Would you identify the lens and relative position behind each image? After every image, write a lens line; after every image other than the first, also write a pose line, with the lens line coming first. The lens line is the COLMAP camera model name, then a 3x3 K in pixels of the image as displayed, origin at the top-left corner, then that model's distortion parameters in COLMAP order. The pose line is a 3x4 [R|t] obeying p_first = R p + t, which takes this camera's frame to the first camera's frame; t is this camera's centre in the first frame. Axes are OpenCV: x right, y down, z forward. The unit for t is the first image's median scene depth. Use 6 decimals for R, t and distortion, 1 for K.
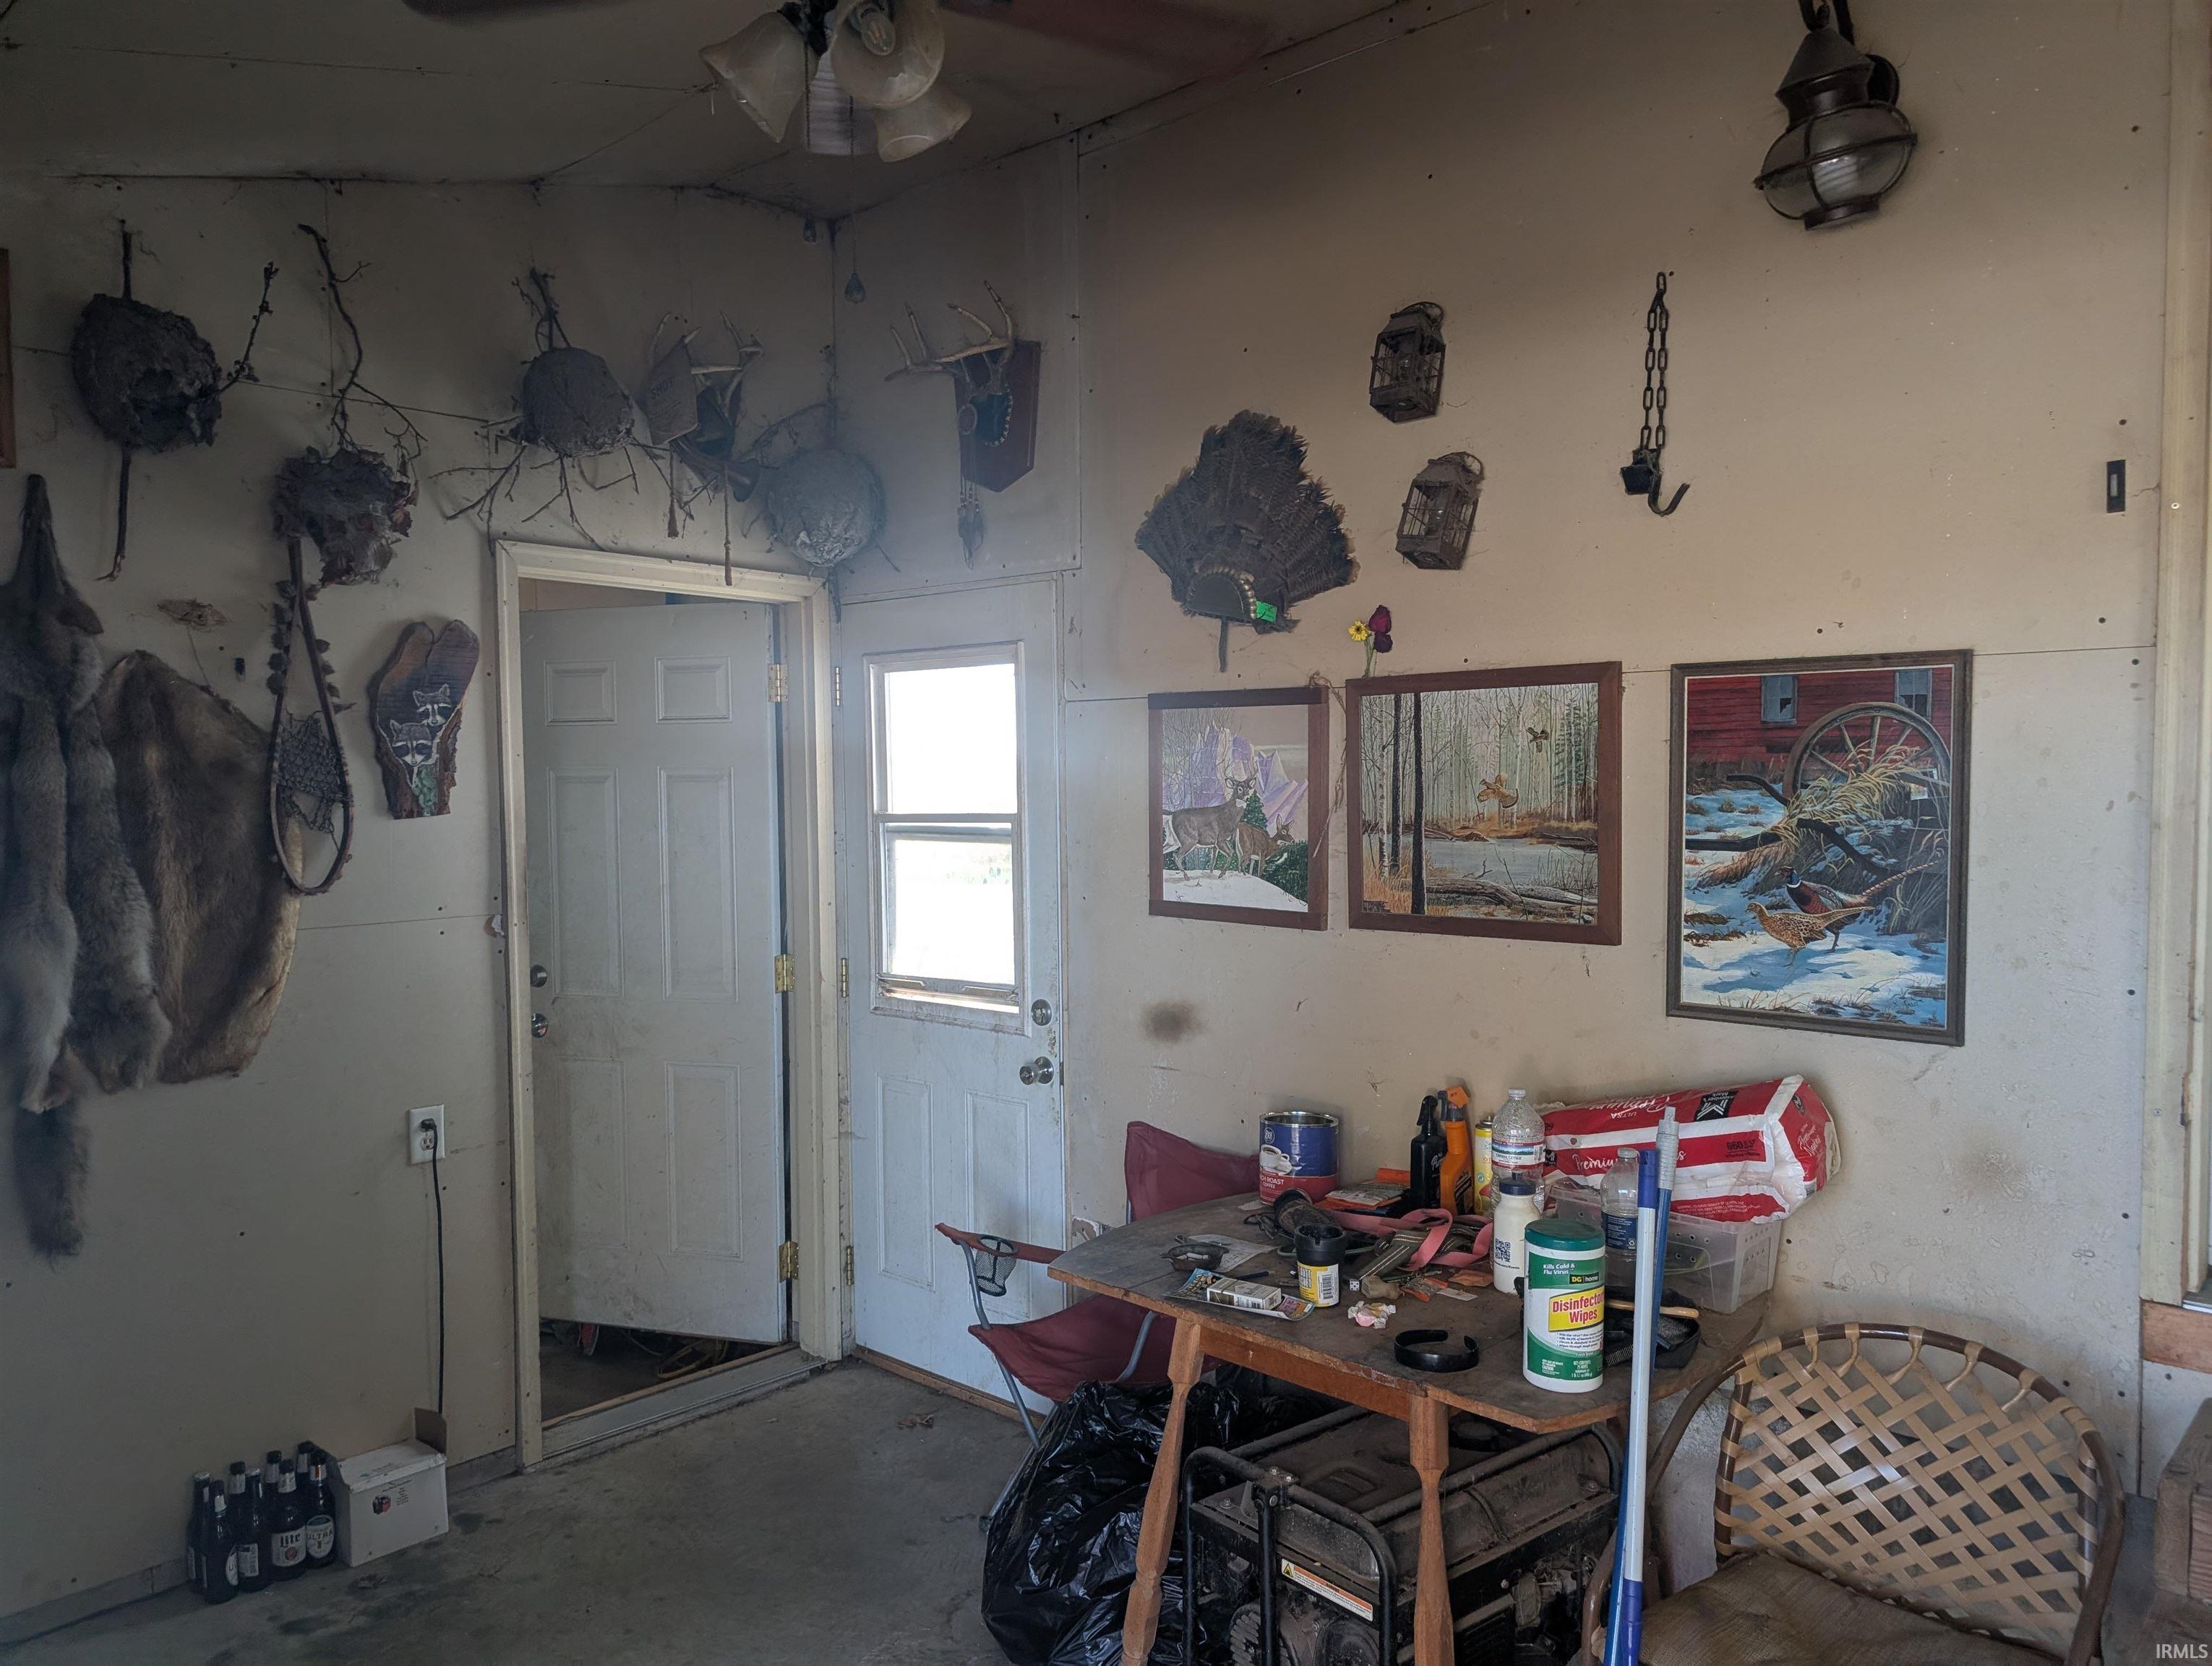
lens RADIAL K [[1578.4, 0, 1097.5], [0, 1578.4, 835.9], [0, 0, 1]] dist [0.013483, -0.007338]
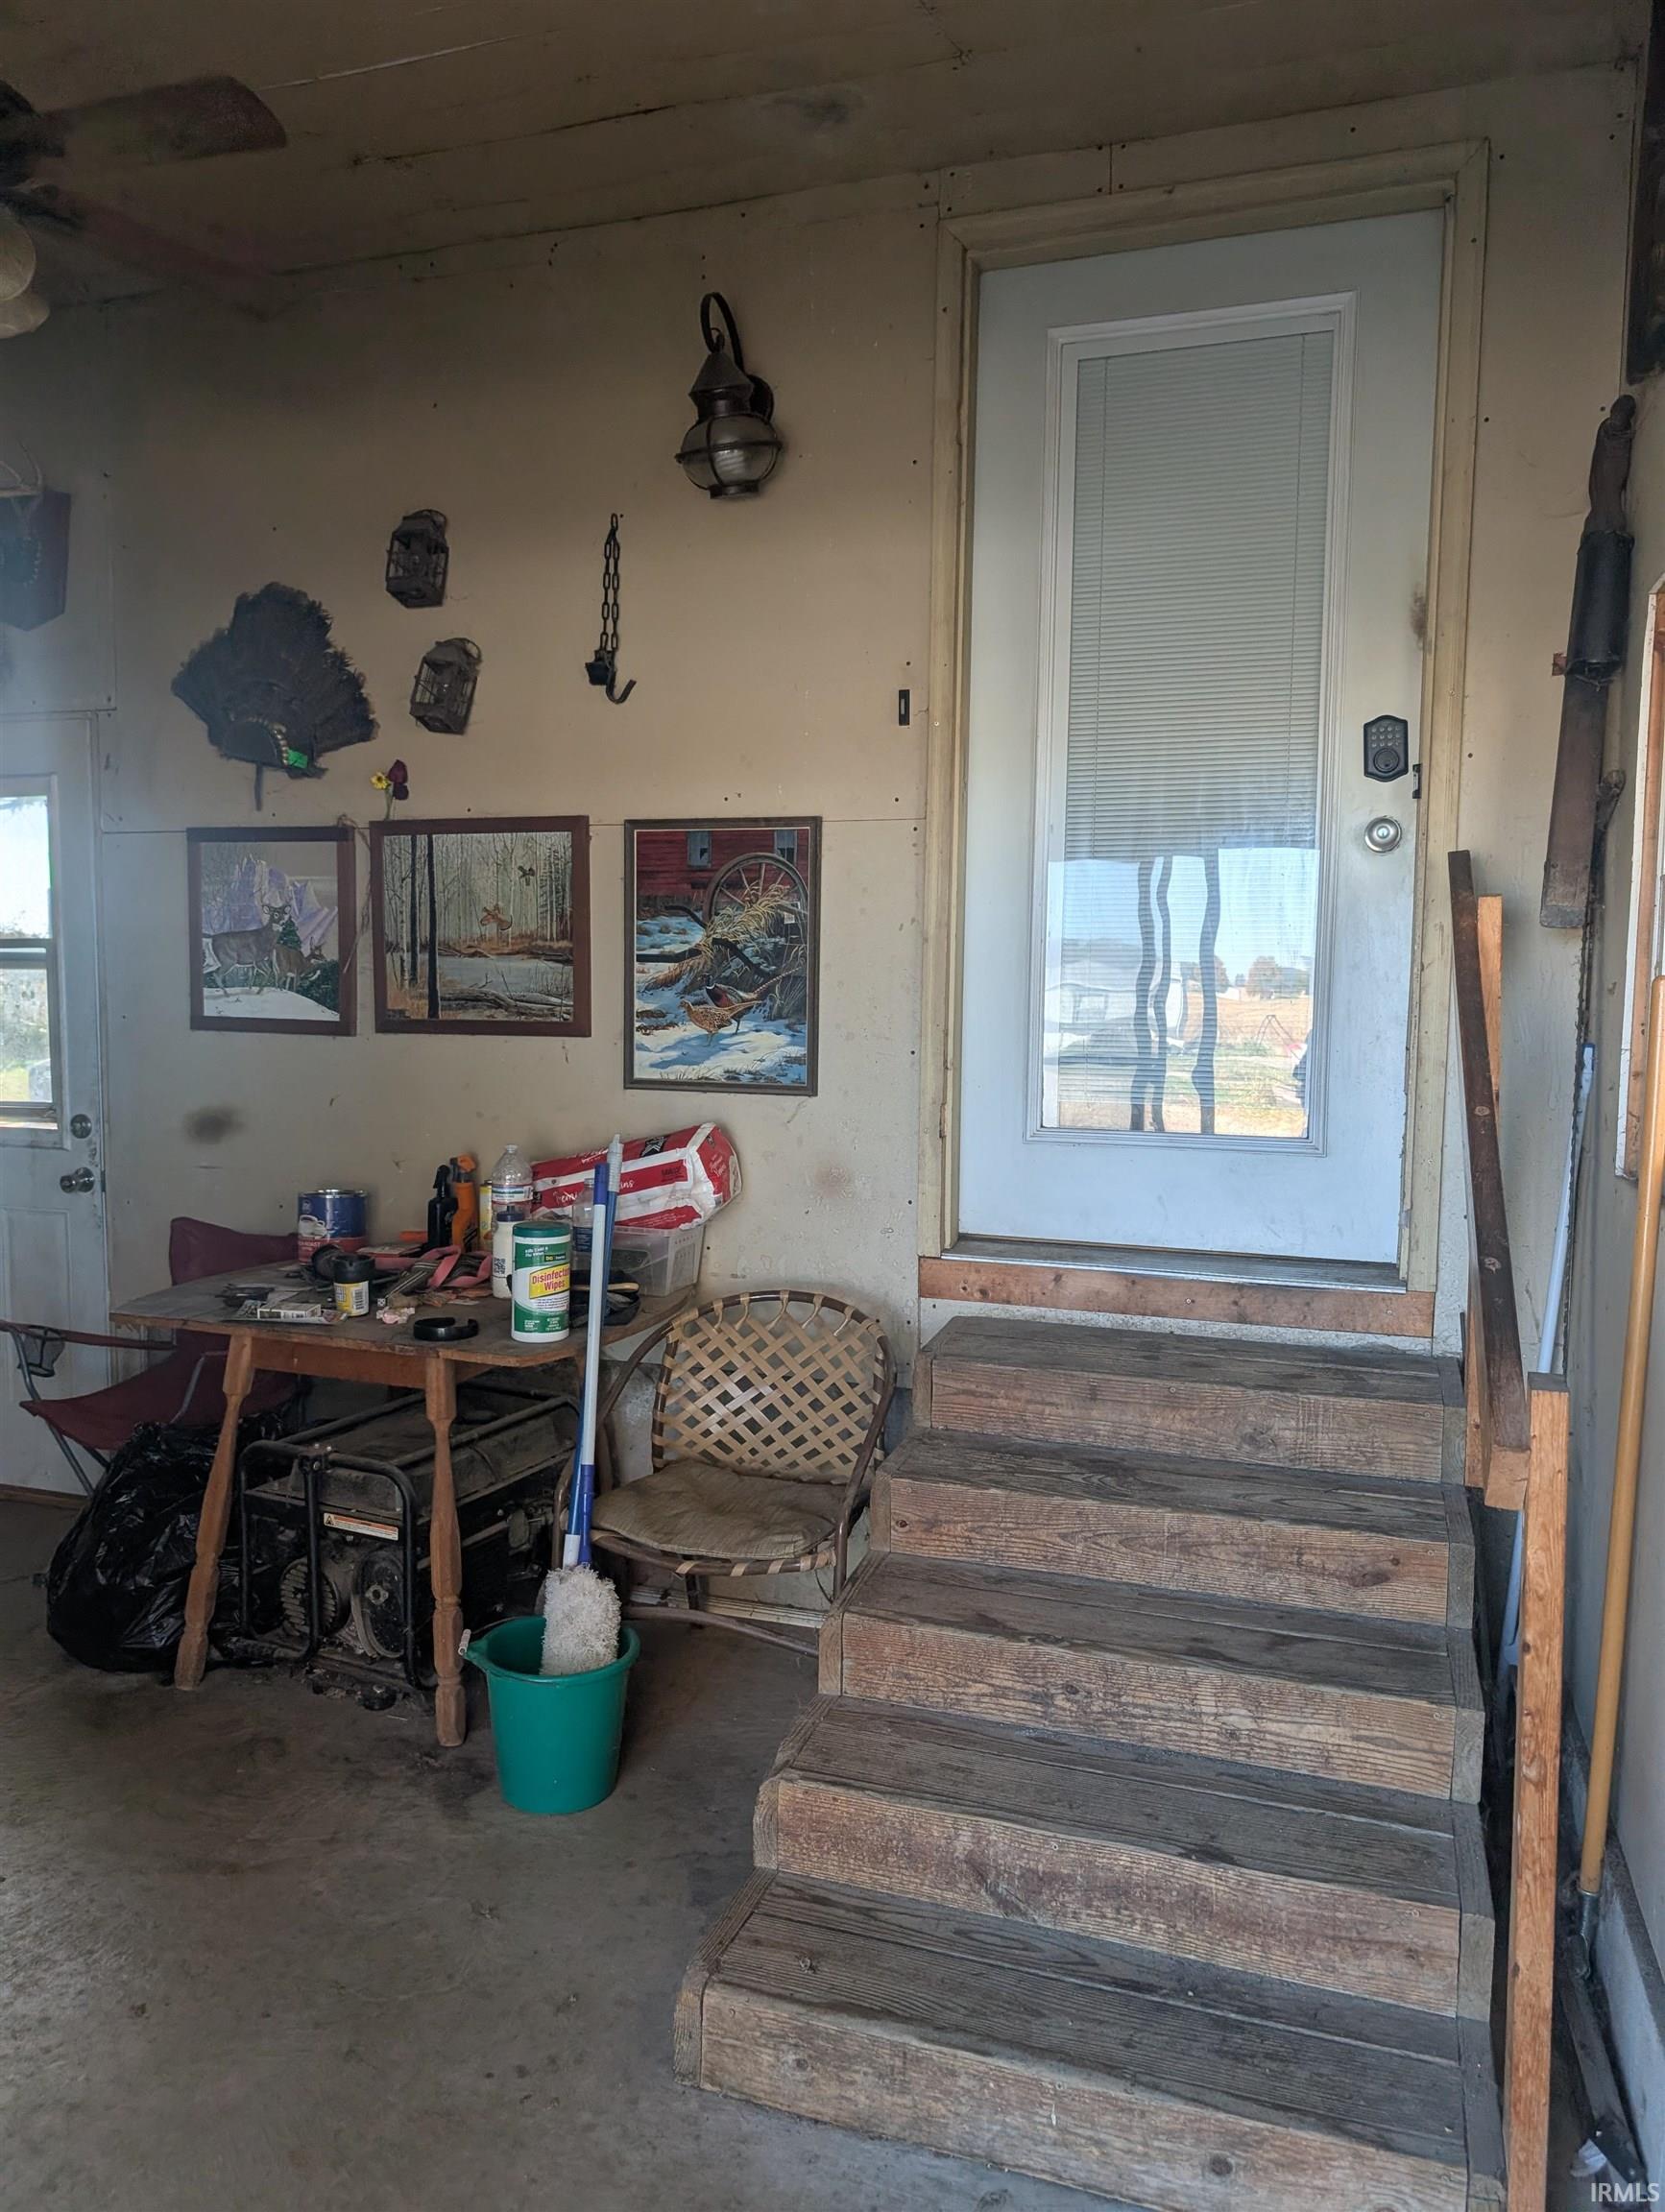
lens RADIAL K [[1602.3, 0, 840.7], [0, 1602.3, 1118.3], [0, 0, 1]] dist [0.022810, -0.040082]
pose [[0.905560, -0.018475, 0.423816, -0.043782], [-0.000489, 0.999005, 0.044595, 0.080921], [-0.424218, -0.040591, 0.904650, -0.292900]]
